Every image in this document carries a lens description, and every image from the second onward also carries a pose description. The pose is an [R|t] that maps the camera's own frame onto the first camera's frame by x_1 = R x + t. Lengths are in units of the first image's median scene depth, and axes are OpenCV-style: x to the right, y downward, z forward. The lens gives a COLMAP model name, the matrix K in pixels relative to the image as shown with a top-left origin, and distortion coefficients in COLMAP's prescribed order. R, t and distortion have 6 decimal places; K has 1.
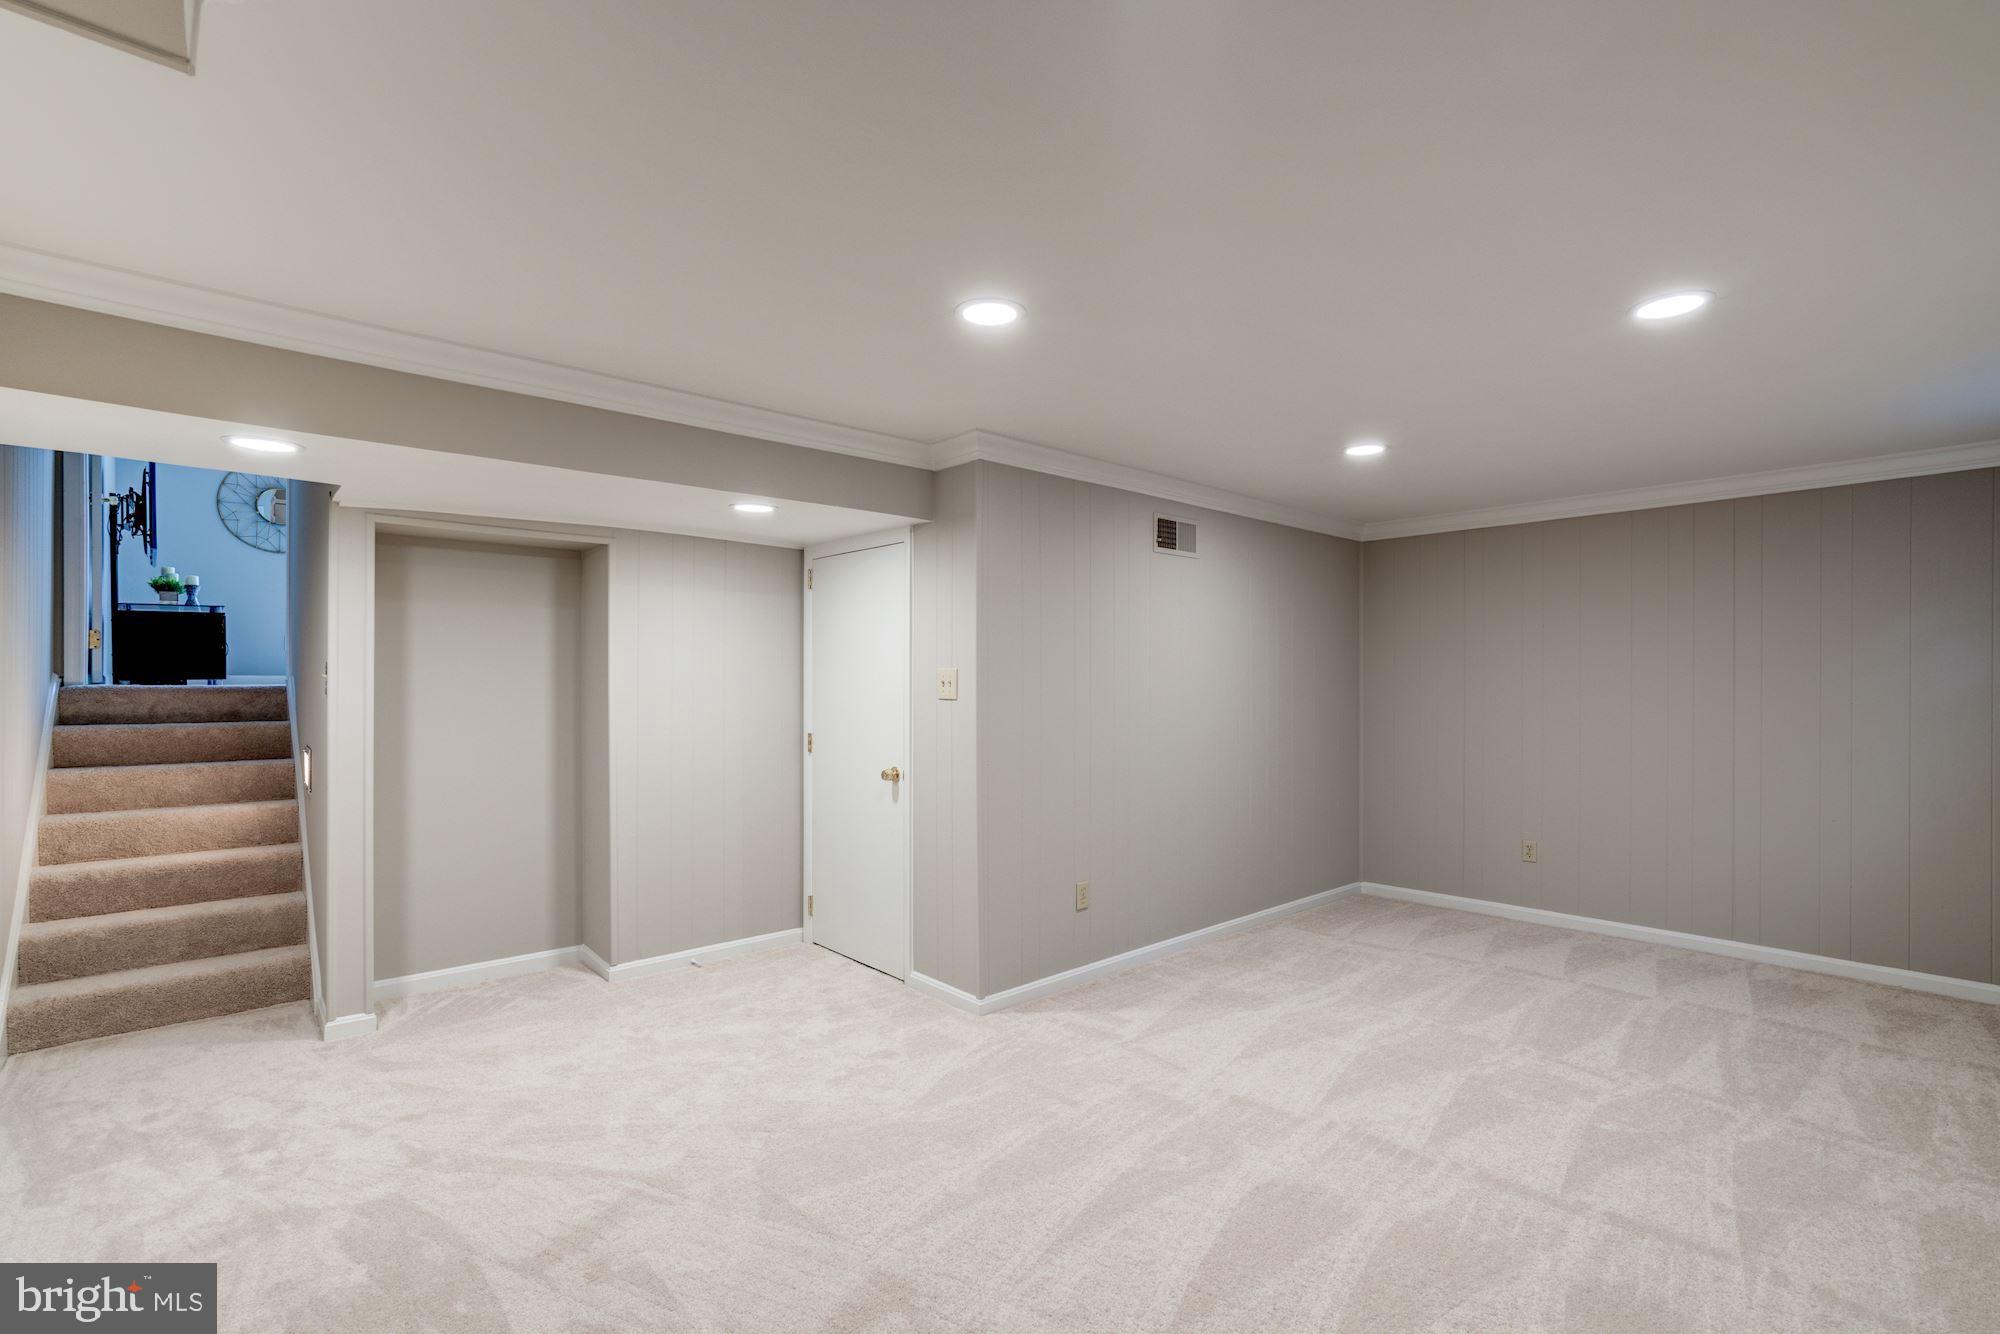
lens RADIAL K [[918.3, 0, 1003.6], [0, 918.3, 675.5], [0, 0, 1]] dist [-0.015101, 0.000912]
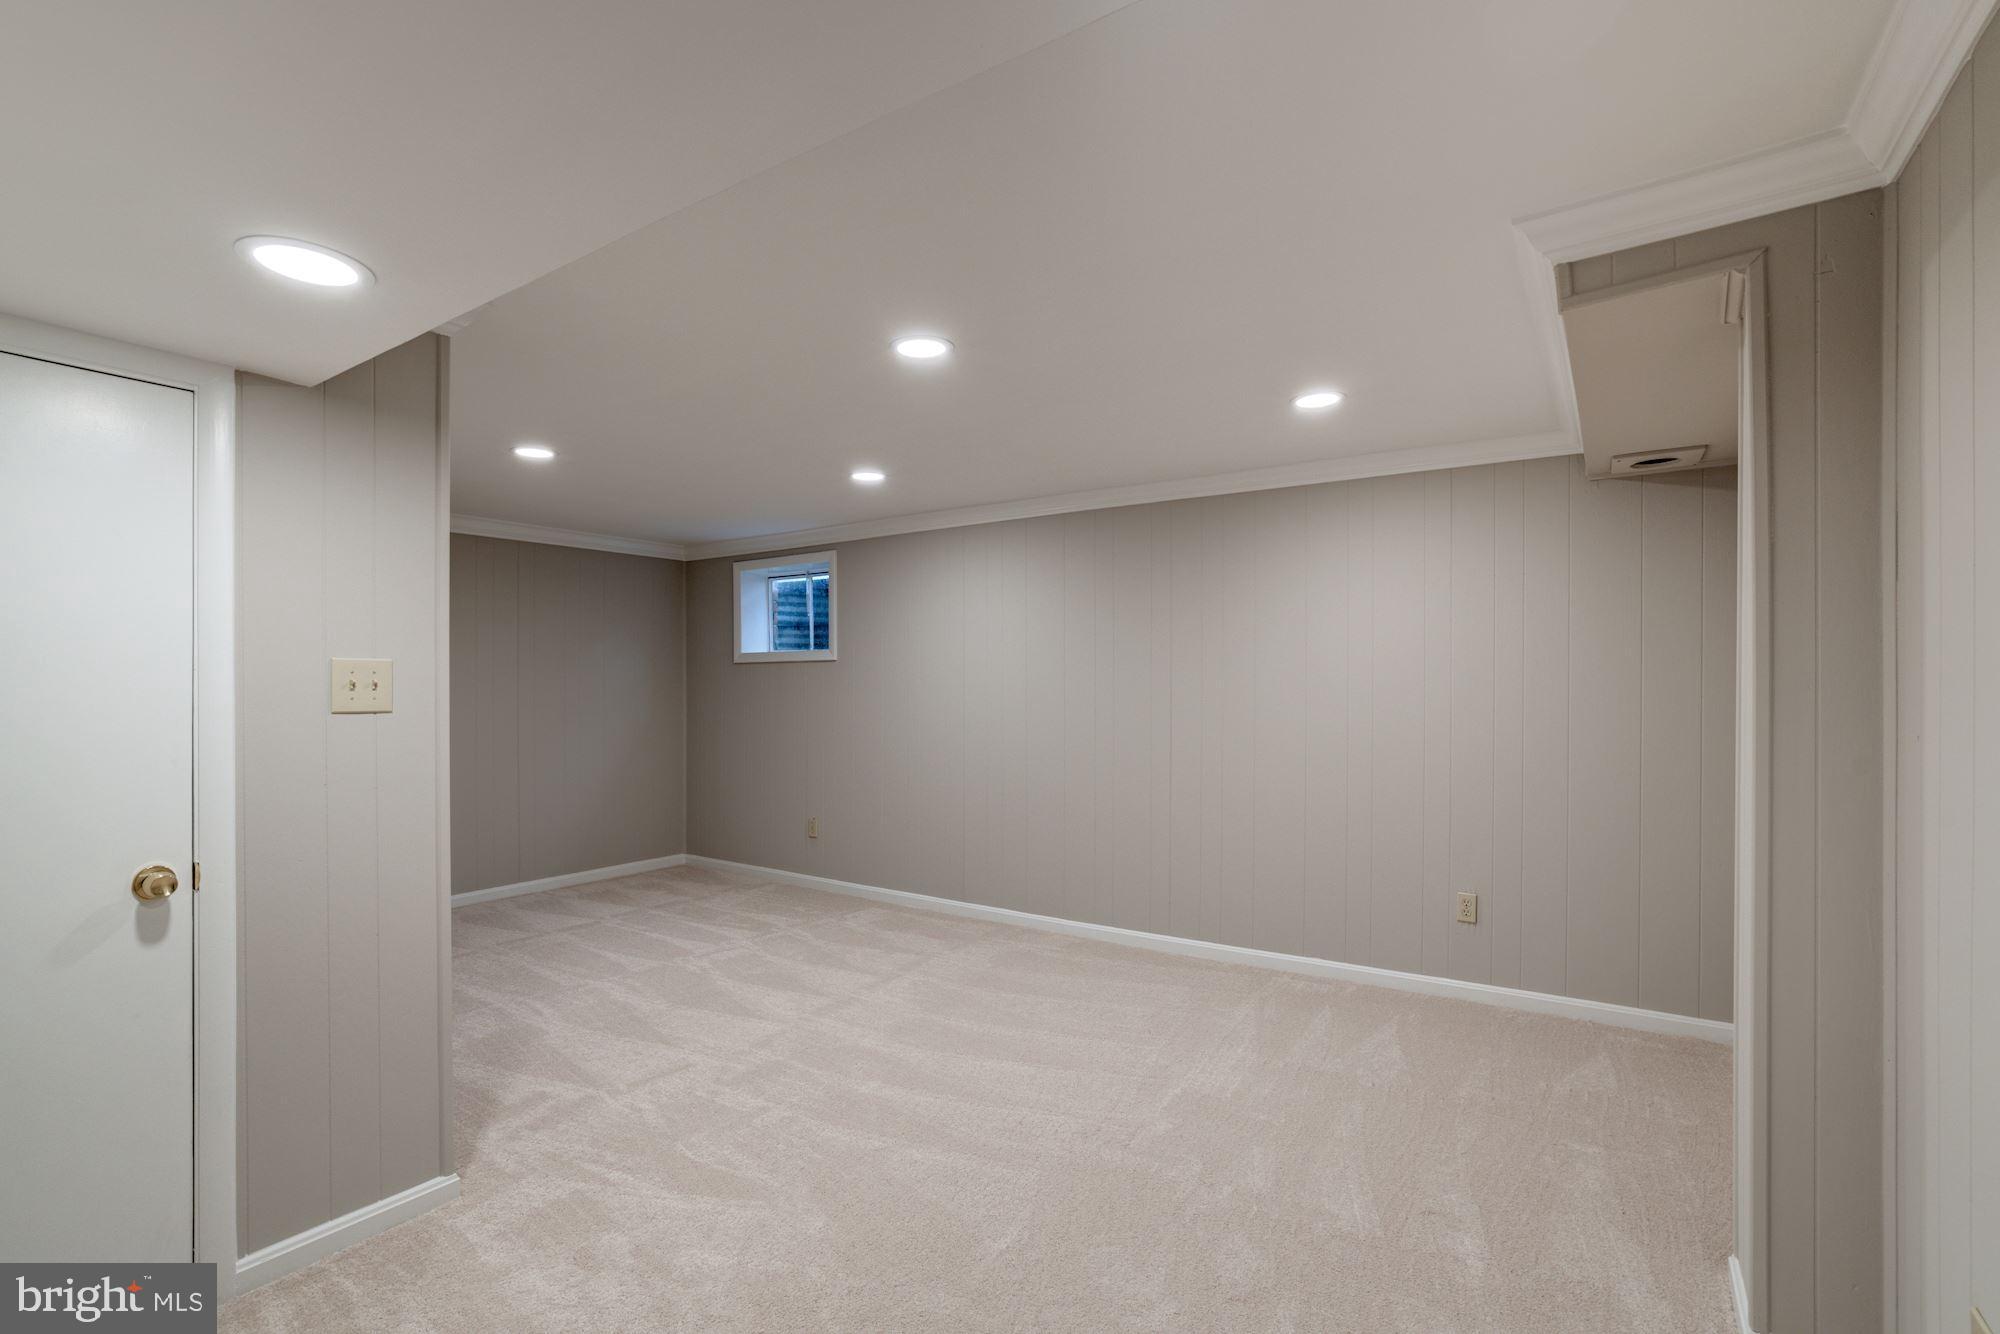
lens RADIAL K [[918.3, 0, 1003.6], [0, 918.3, 675.5], [0, 0, 1]] dist [-0.015101, 0.000912]
pose [[-0.238424, 0.003770, 0.971154, -0.836637], [-0.005535, 0.999971, -0.005240, 0.004667], [-0.971145, -0.006625, -0.238396, 0.879592]]
